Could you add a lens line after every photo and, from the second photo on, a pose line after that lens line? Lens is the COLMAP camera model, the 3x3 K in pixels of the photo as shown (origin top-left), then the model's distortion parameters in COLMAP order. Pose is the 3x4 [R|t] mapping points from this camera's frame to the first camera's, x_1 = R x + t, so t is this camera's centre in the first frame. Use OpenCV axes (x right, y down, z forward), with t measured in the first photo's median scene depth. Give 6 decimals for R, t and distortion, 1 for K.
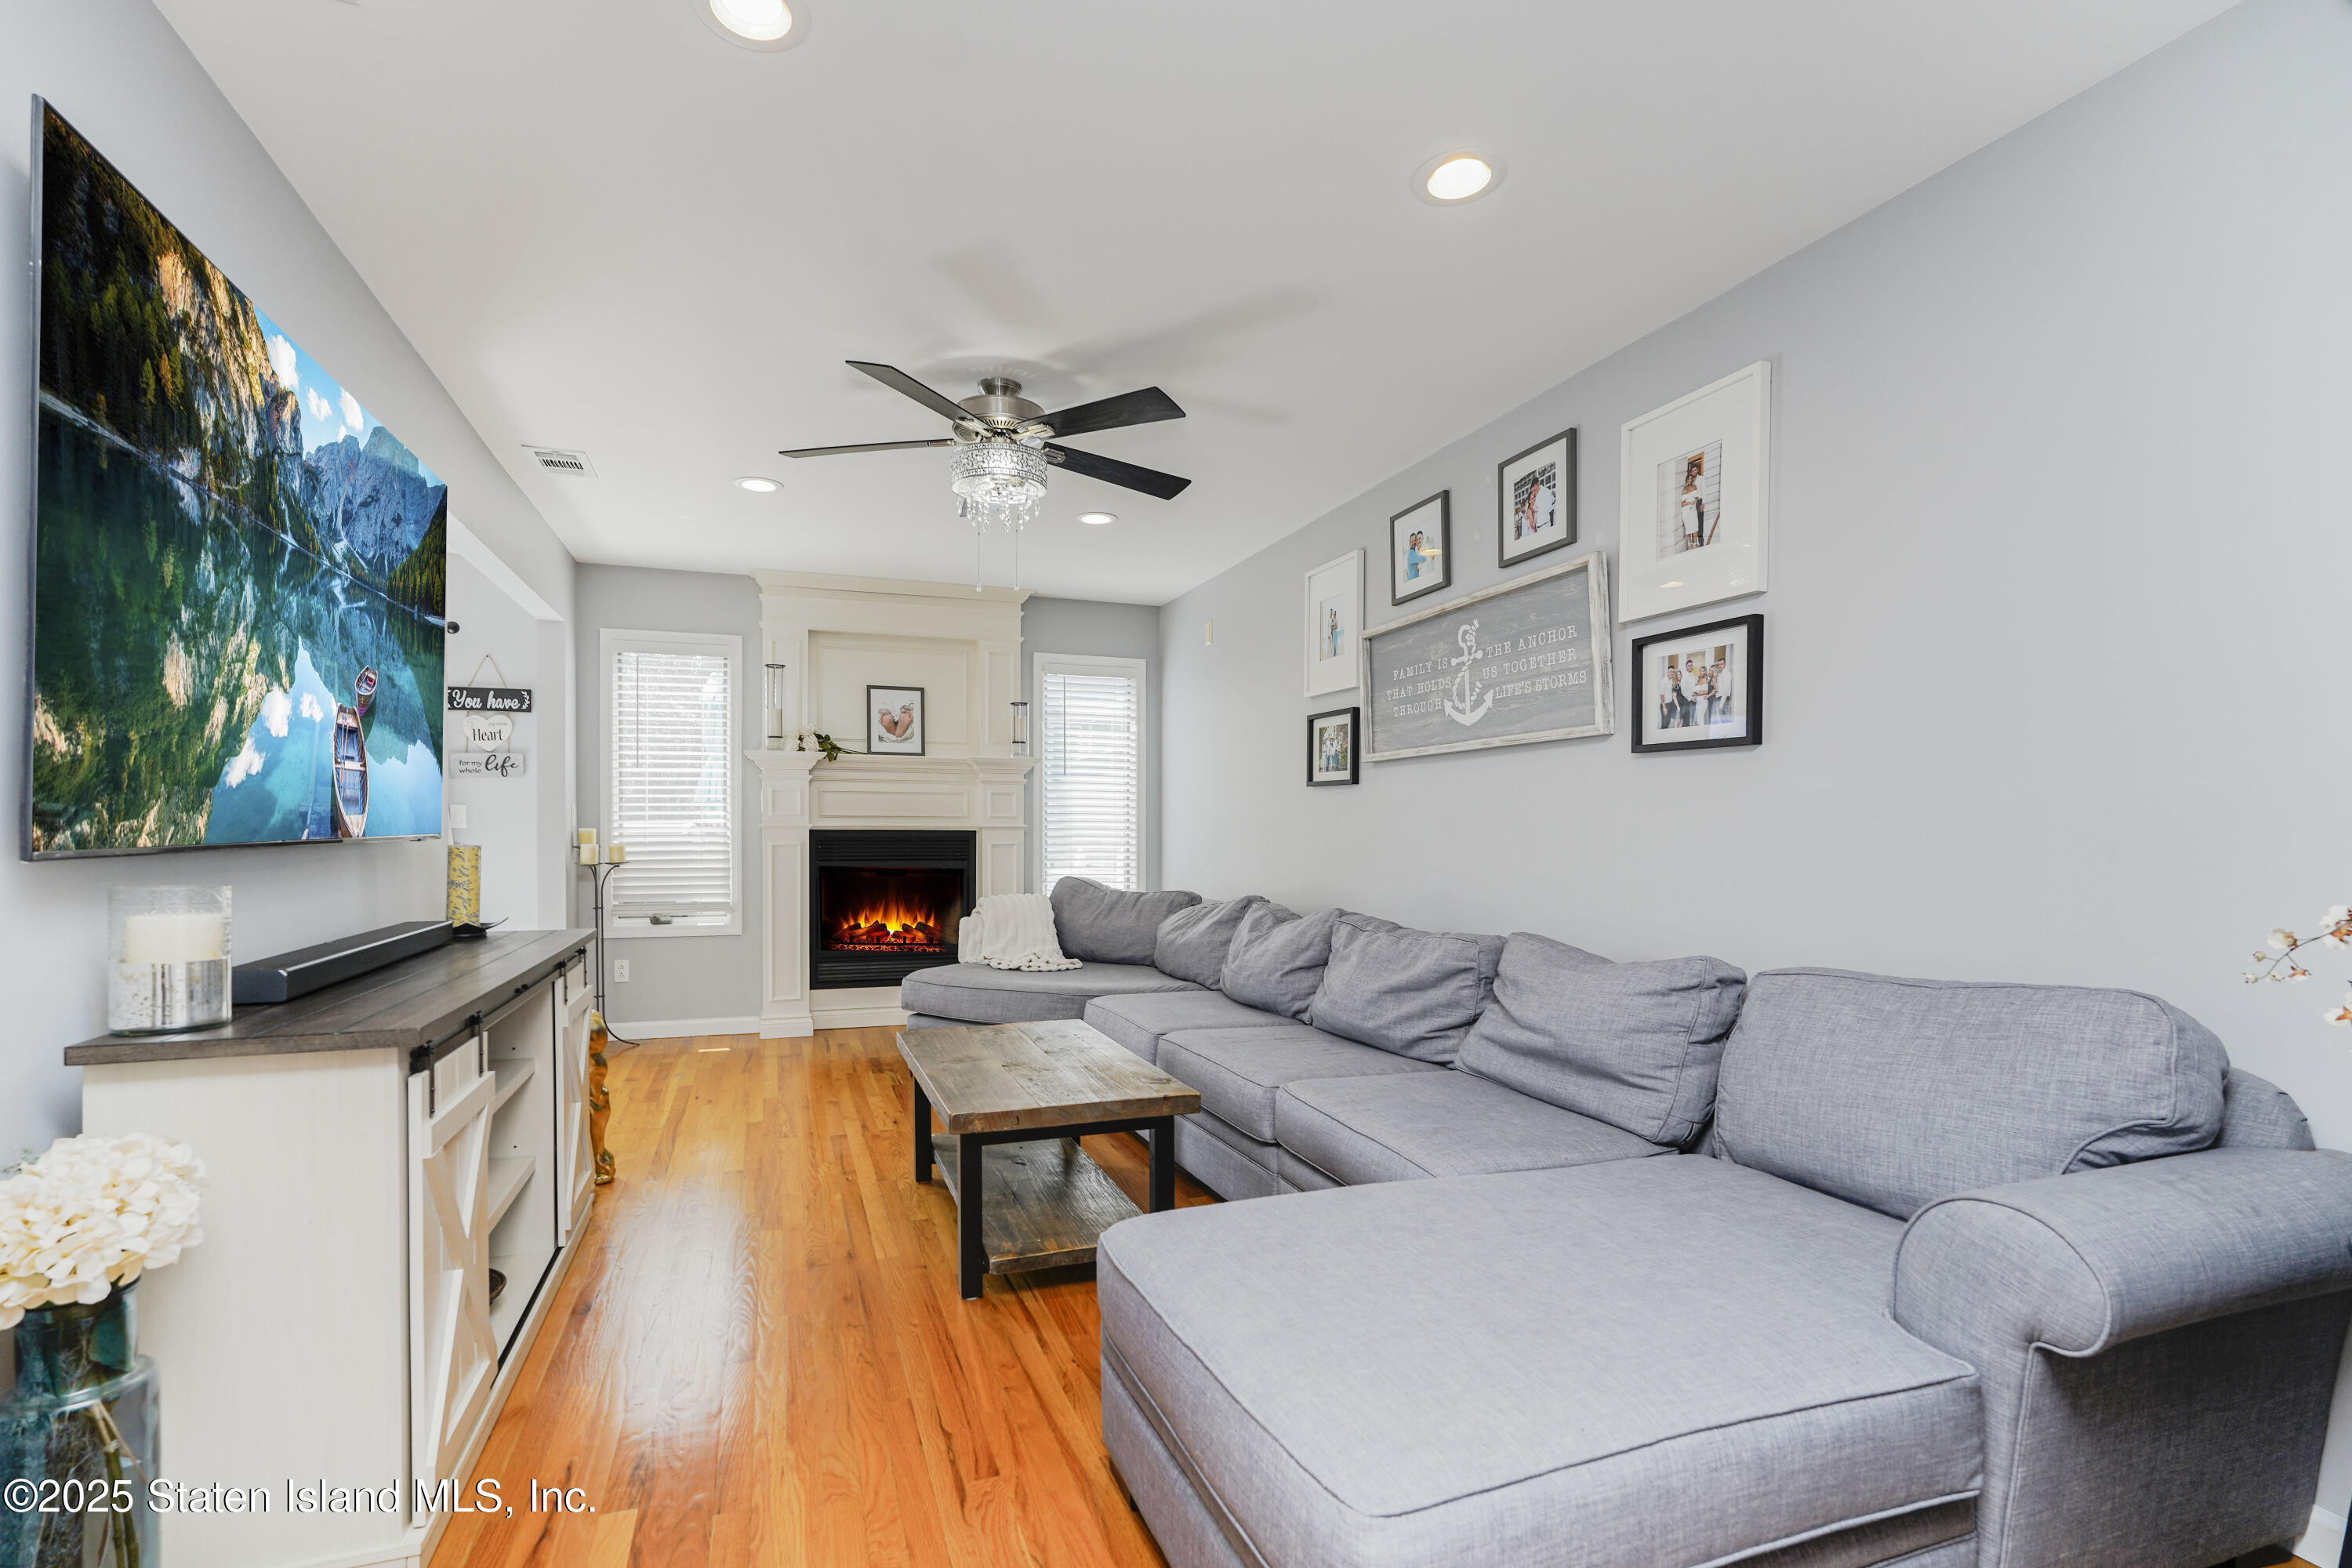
lens RADIAL K [[1090.9, 0, 1165.4], [0, 1090.9, 817.7], [0, 0, 1]] dist [-0.023250, 0.001107]
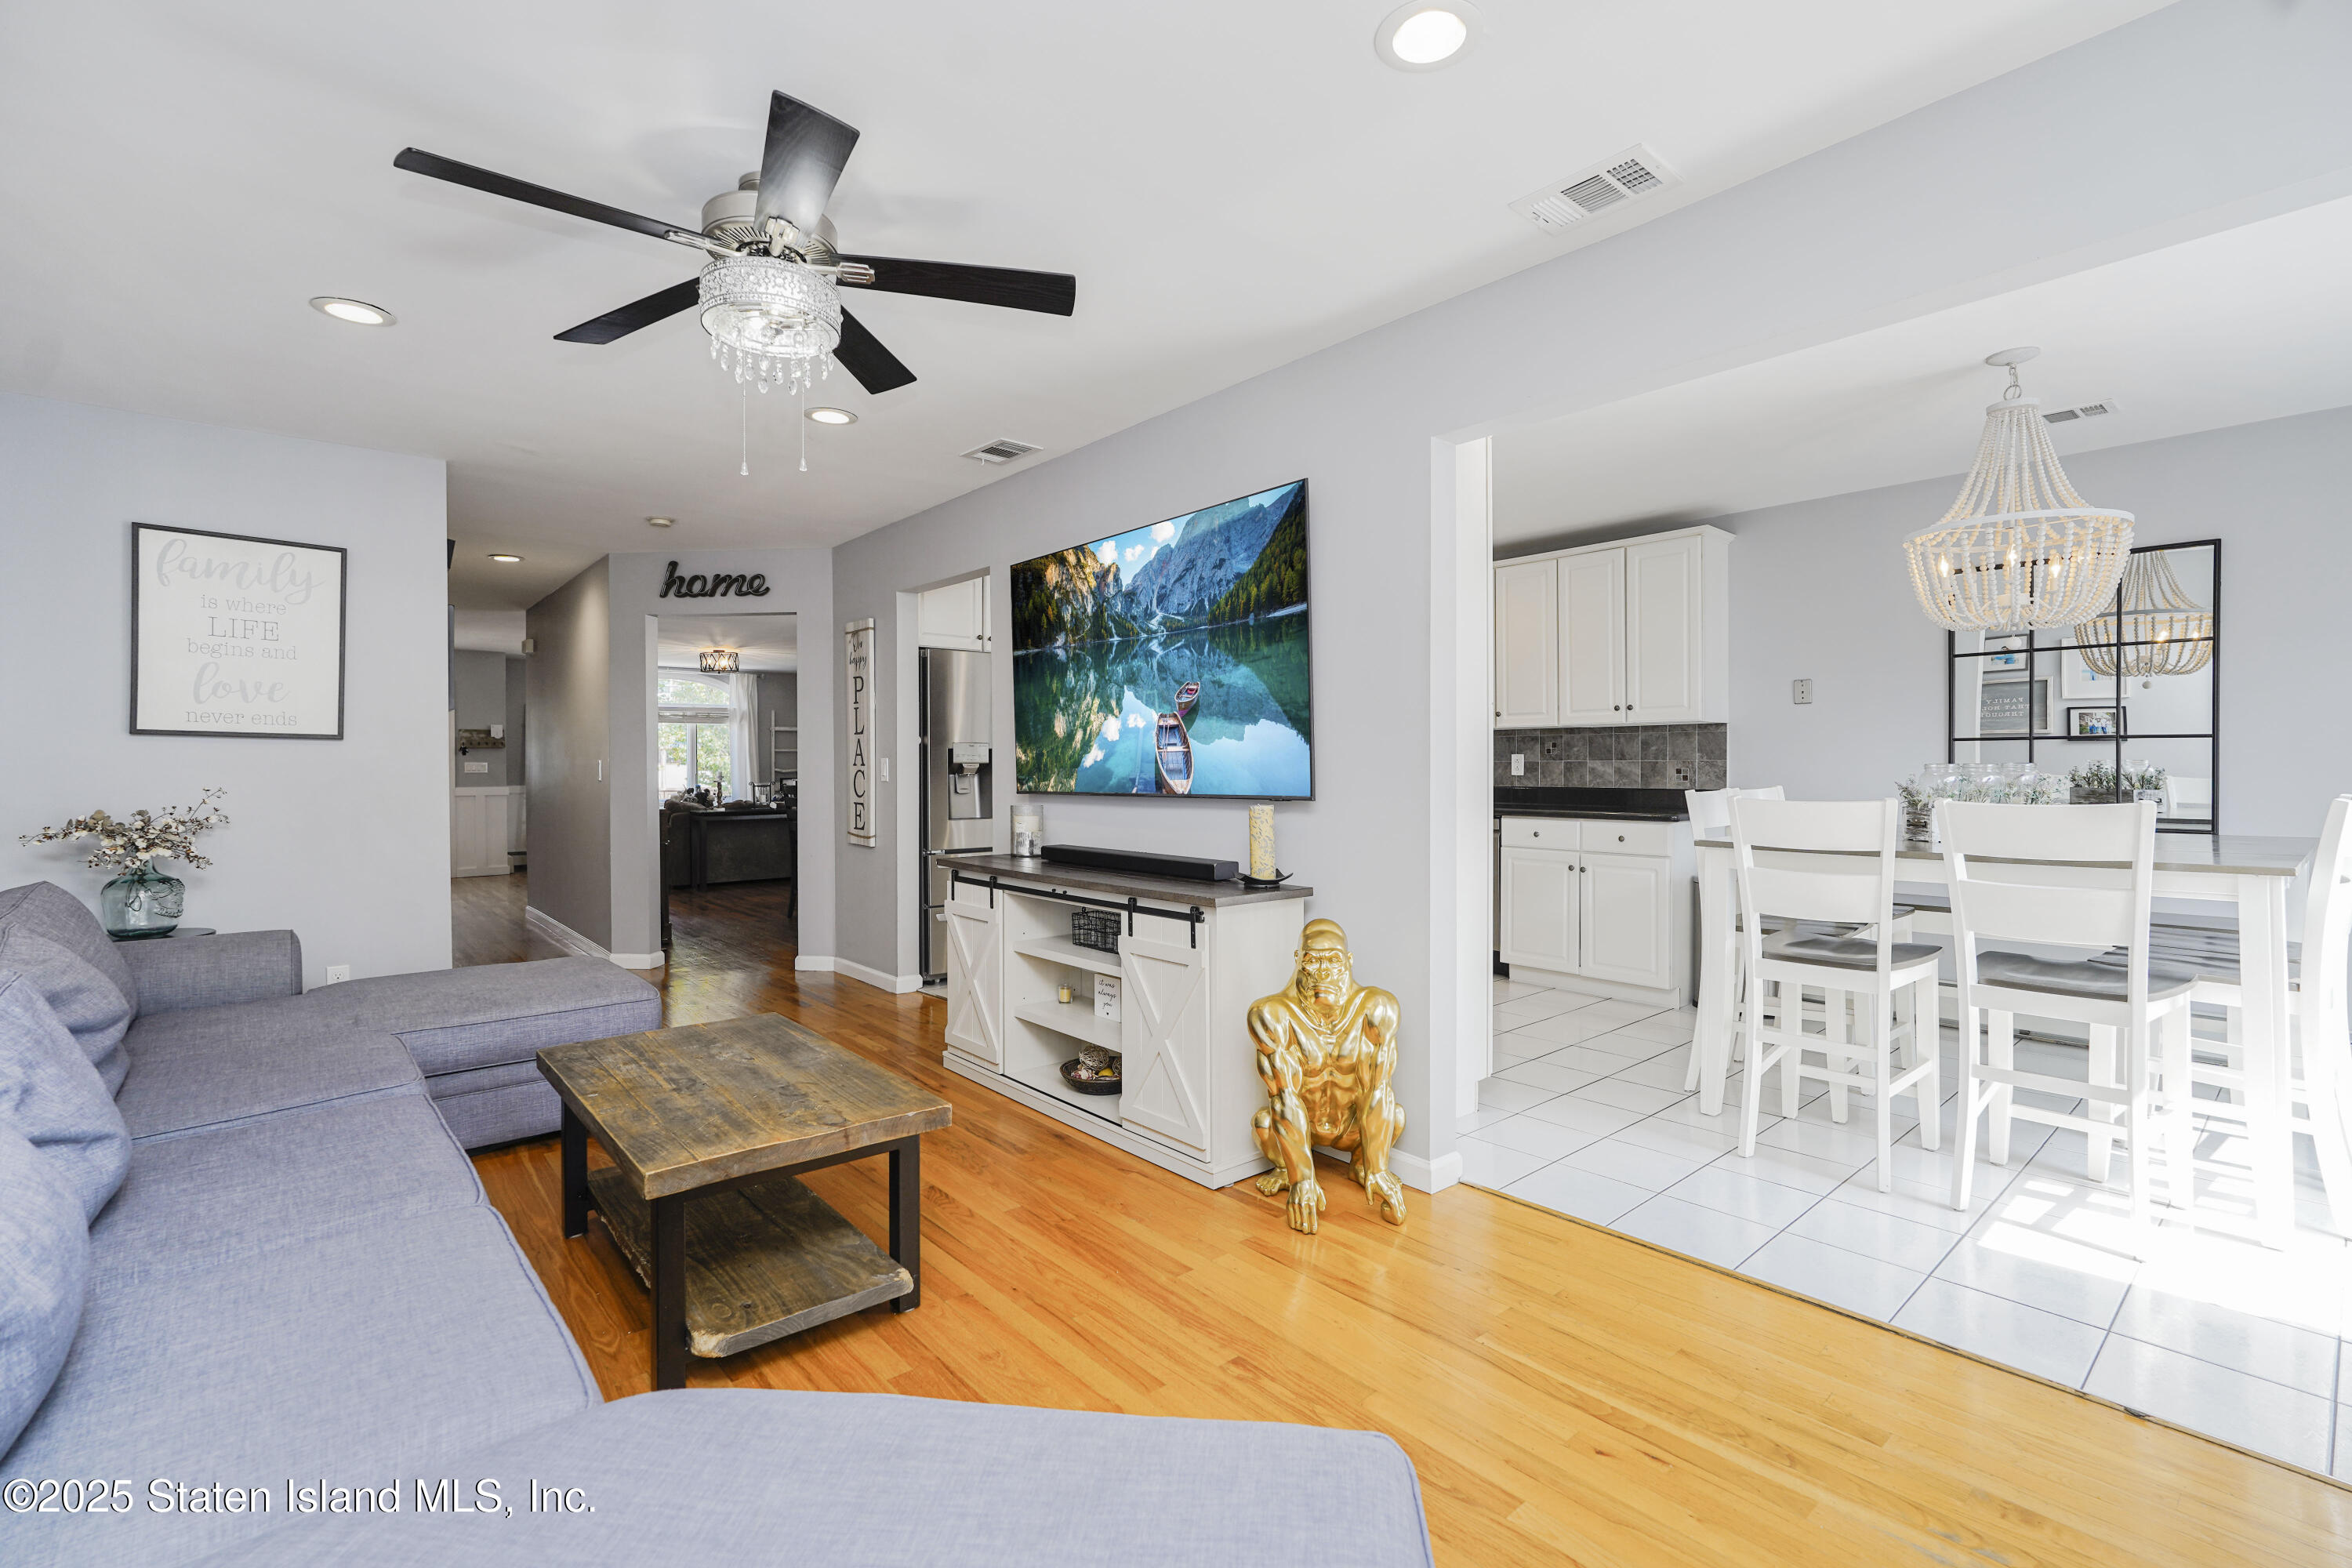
lens RADIAL K [[1036.0, 0, 1188.9], [0, 1036.0, 775.3], [0, 0, 1]] dist [-0.010460, 0.006495]
pose [[-0.929830, 0.004978, -0.367956, -0.264959], [0.003394, 0.999982, 0.004954, -0.021624], [0.367974, 0.003358, -0.929830, 3.009077]]
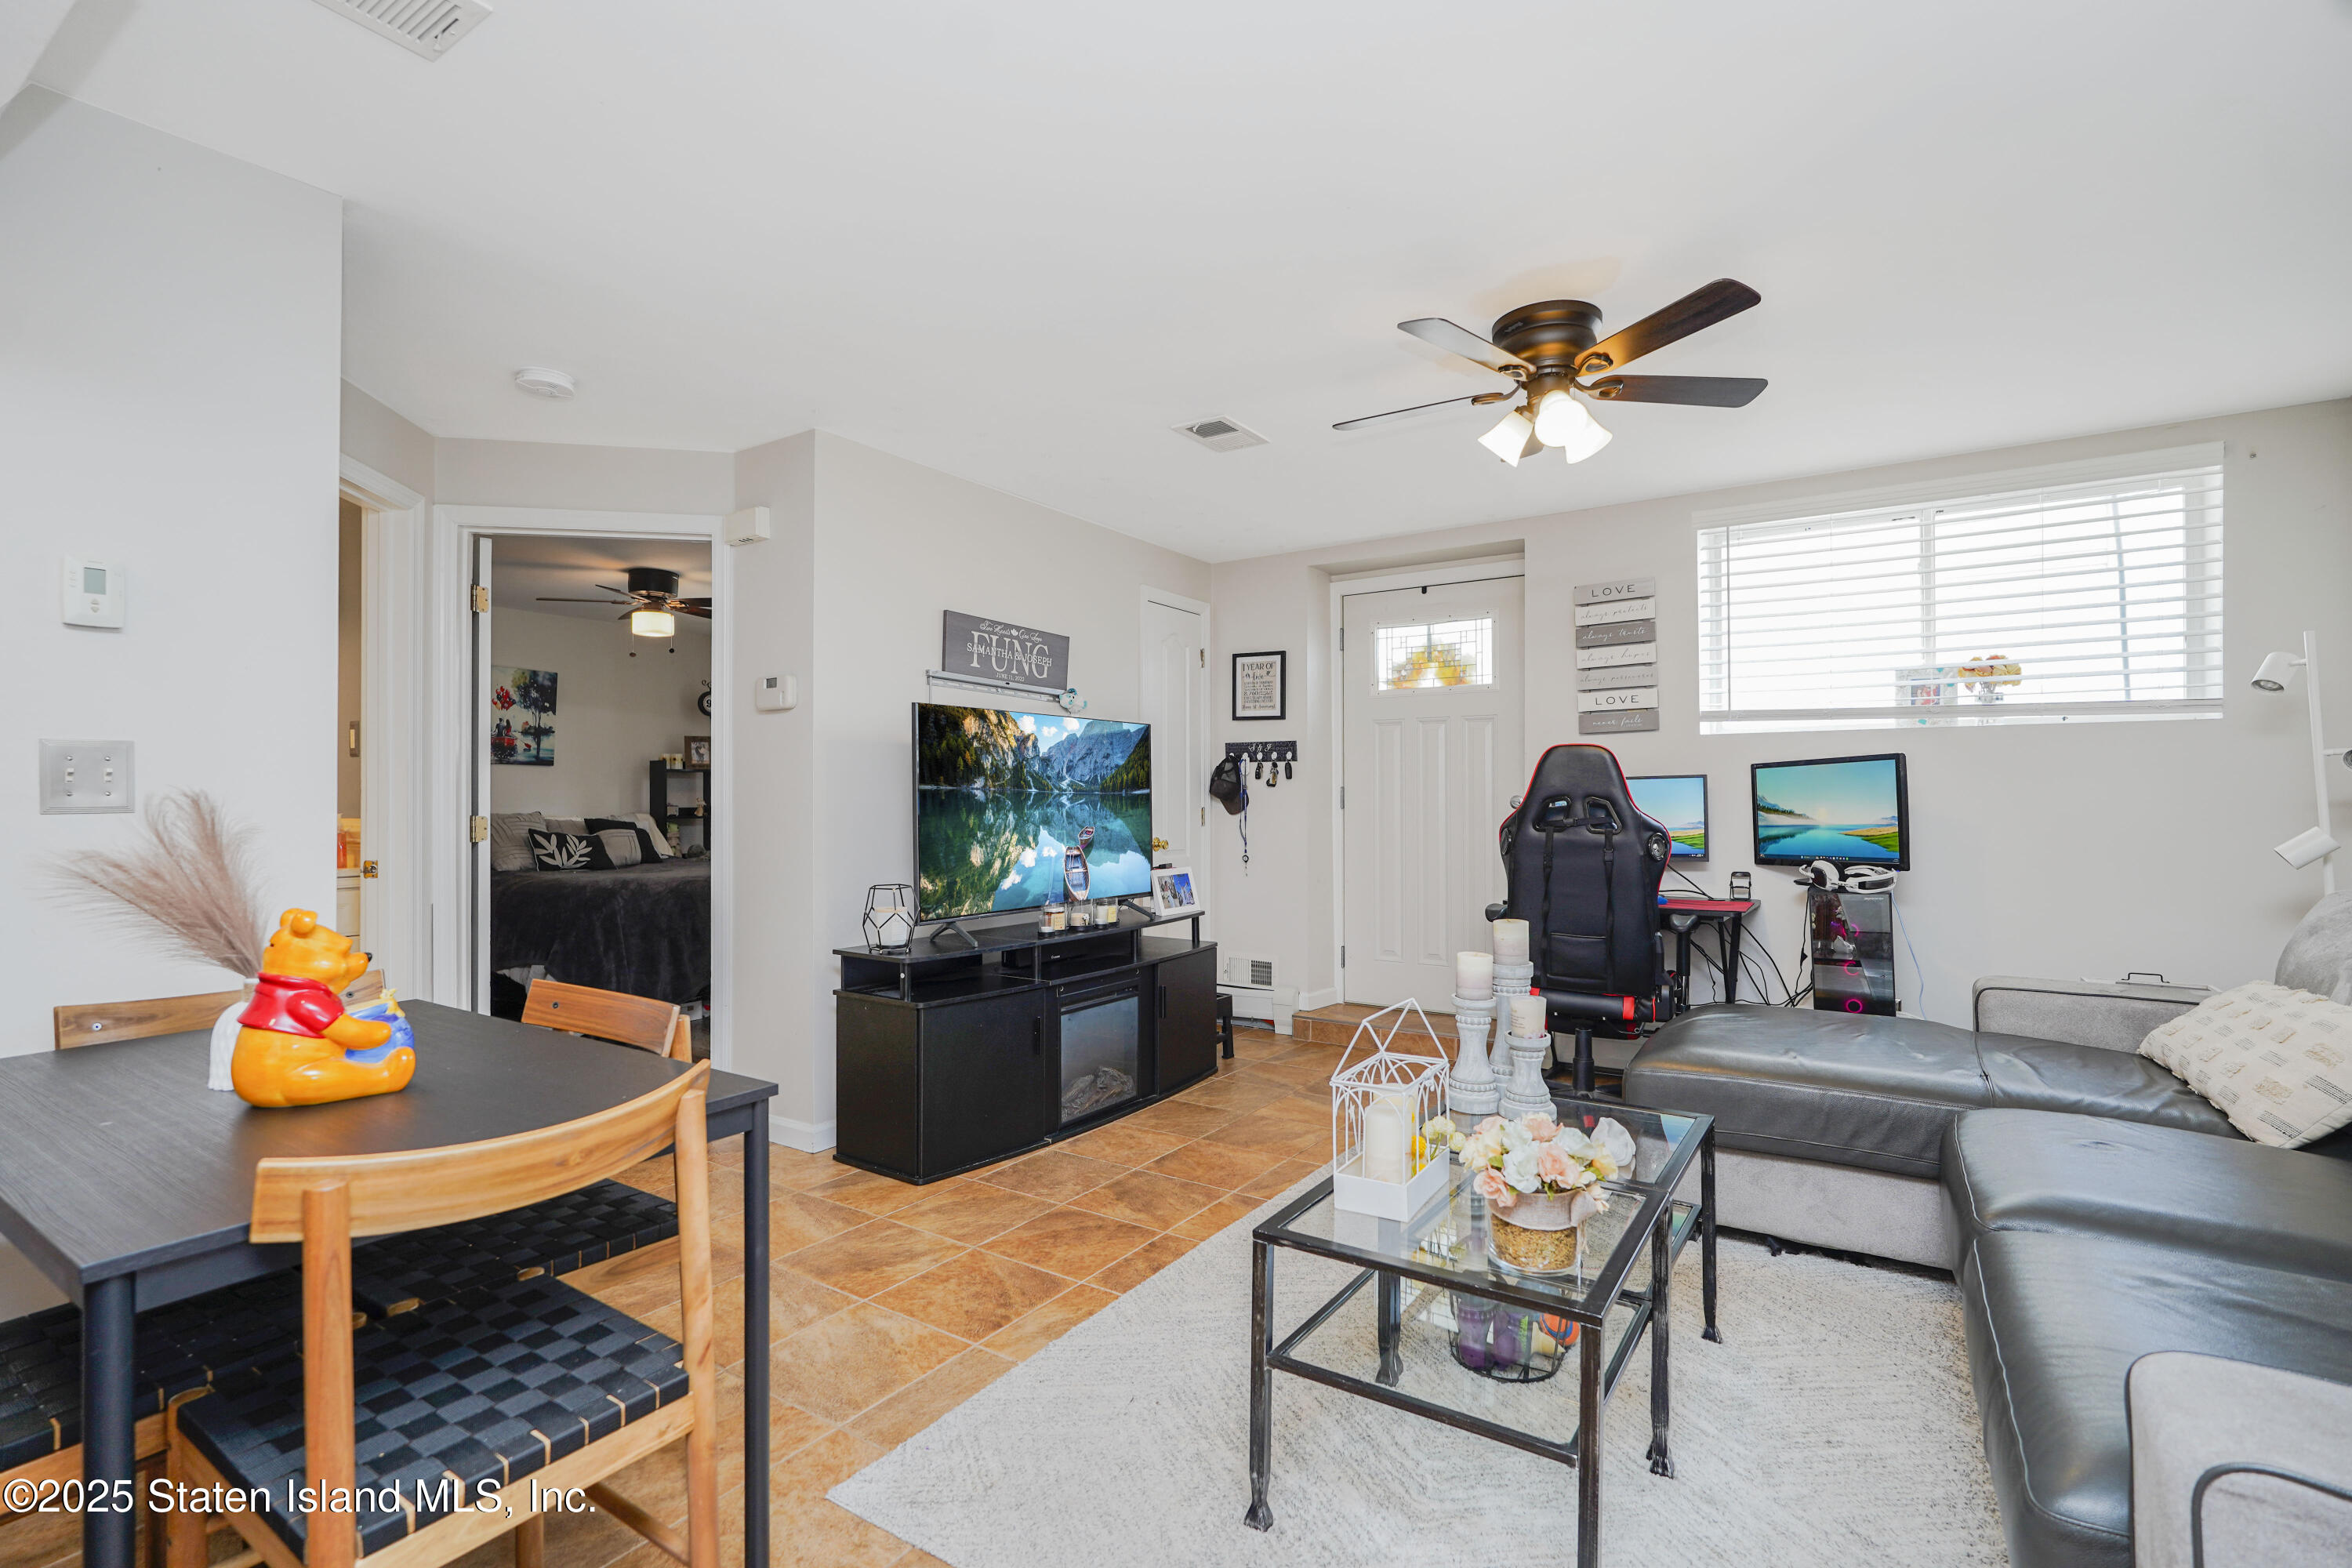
lens RADIAL K [[1036.0, 0, 1173.3], [0, 1036.0, 790.5], [0, 0, 1]] dist [-0.010460, 0.006495]
pose [[0.592071, -0.021531, -0.805598, 1.509471], [0.013242, 0.999768, -0.016988, -0.227463], [0.805777, -0.000610, 0.592219, -0.228010]]
